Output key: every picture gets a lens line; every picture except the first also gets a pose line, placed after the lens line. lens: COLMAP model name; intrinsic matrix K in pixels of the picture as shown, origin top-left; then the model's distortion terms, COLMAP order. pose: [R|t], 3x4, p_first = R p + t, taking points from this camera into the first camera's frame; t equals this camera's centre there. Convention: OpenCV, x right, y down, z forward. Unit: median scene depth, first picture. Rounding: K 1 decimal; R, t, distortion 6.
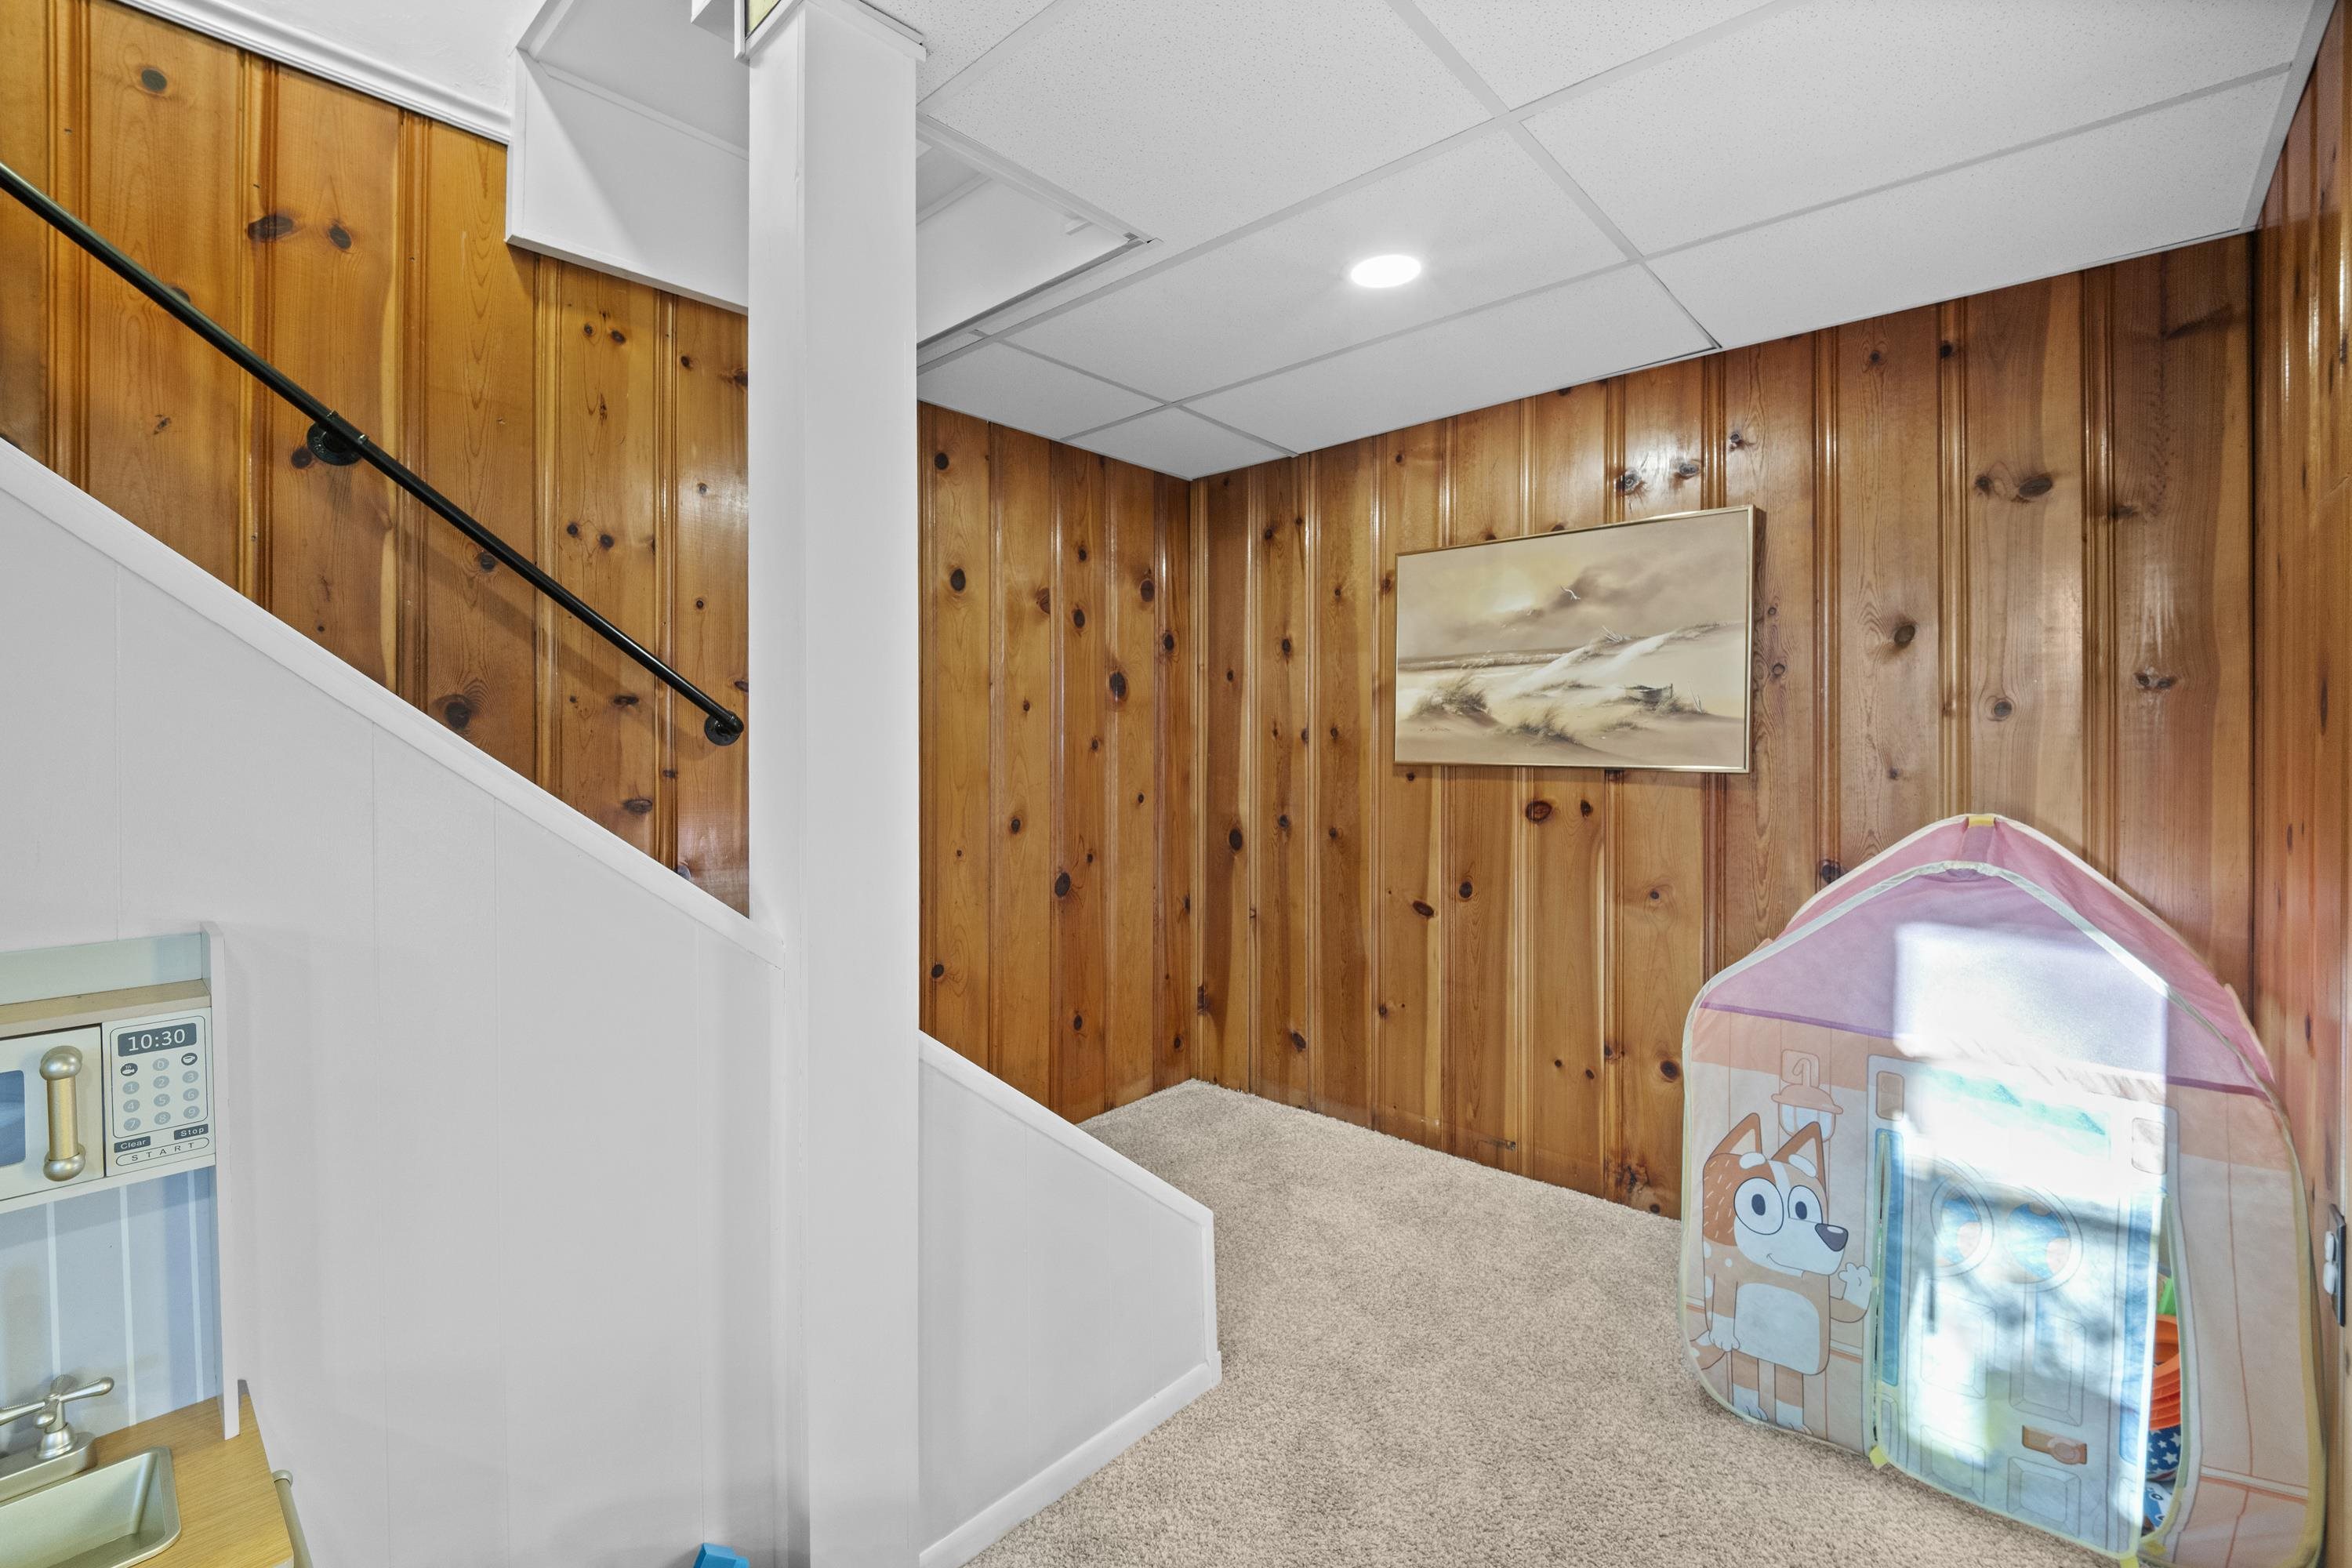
lens RADIAL K [[1008.9, 0, 1182.1], [0, 1008.9, 756.8], [0, 0, 1]] dist [-0.014905, -0.000127]
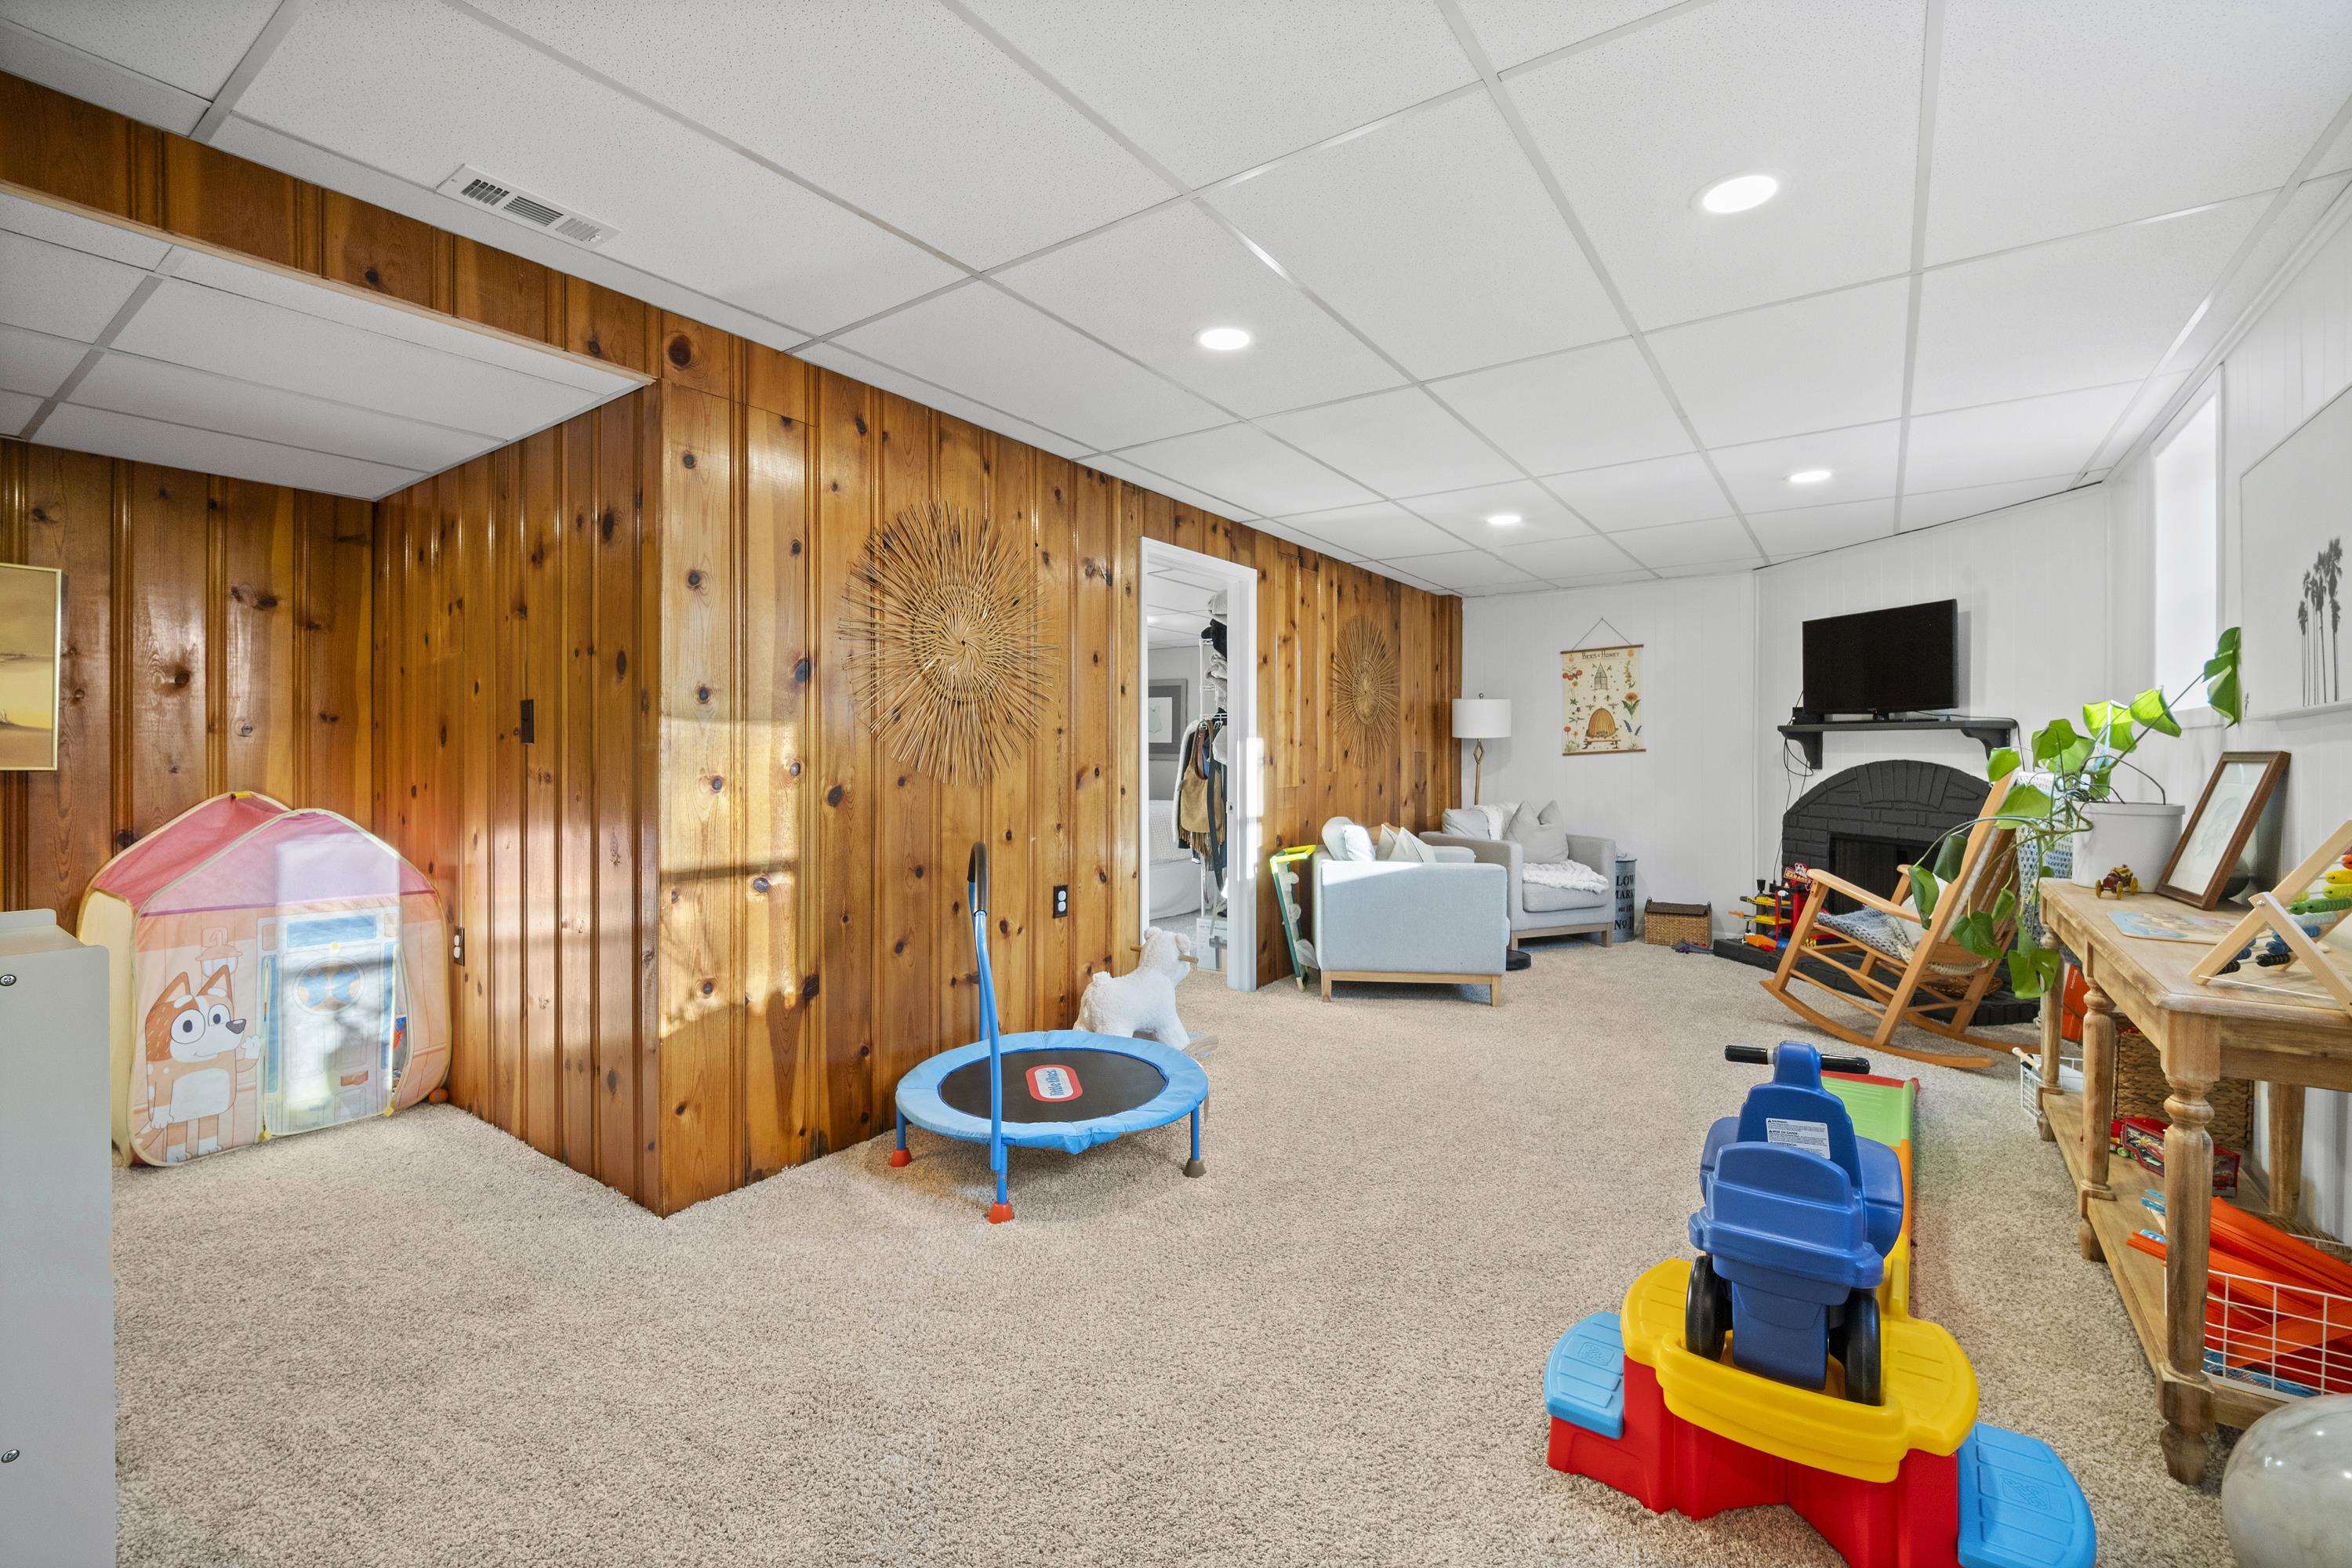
lens RADIAL K [[1008.9, 0, 1182.1], [0, 1008.9, 756.8], [0, 0, 1]] dist [-0.014905, -0.000127]
pose [[-0.119312, 0.000097, 0.992857, -1.162718], [0.004221, 0.999991, 0.000410, 0.005011], [-0.992848, 0.004240, -0.119311, -0.412619]]
